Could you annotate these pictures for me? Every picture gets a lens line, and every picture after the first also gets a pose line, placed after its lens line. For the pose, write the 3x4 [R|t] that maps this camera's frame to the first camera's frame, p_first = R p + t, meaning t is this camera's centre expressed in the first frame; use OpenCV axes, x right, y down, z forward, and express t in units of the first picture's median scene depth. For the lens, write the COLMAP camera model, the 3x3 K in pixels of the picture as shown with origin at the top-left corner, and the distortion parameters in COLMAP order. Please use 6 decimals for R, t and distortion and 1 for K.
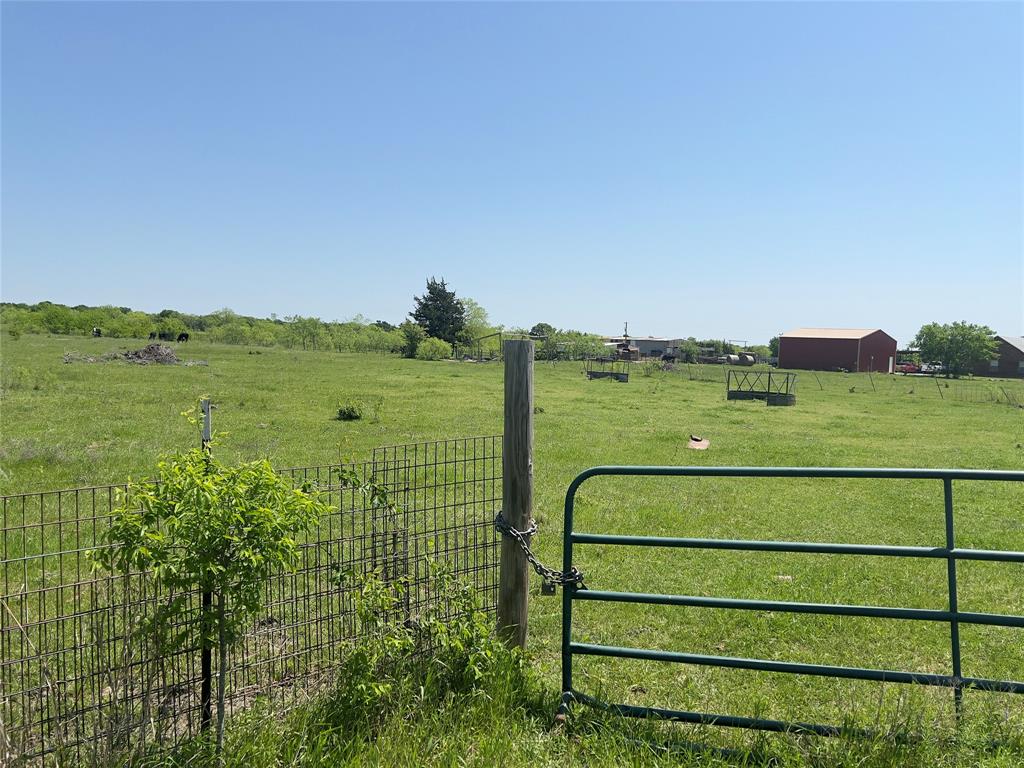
lens RADIAL K [[765.8, 0, 520.3], [0, 765.8, 379.0], [0, 0, 1]] dist [0.087002, -0.111763]
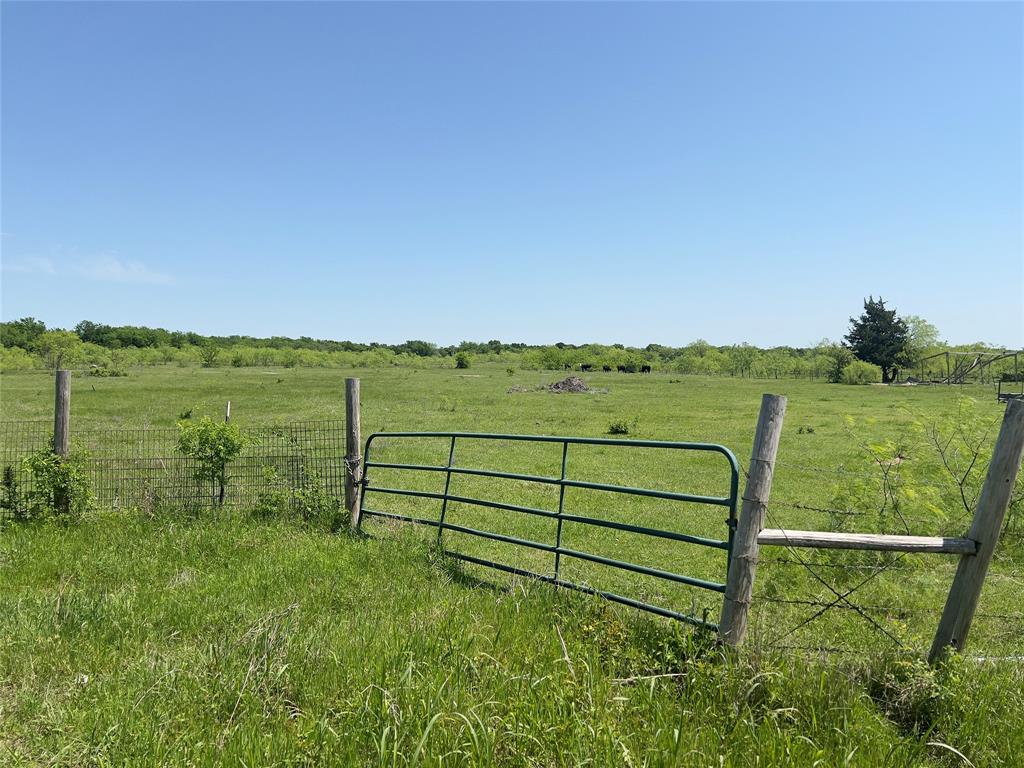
lens RADIAL K [[766.5, 0, 518.8], [0, 766.5, 388.7], [0, 0, 1]] dist [0.084654, -0.105894]
pose [[0.819850, -0.017656, -0.572305, 0.179510], [0.004597, 0.999695, -0.024254, 0.004073], [0.572559, 0.017254, 0.819682, -0.063509]]
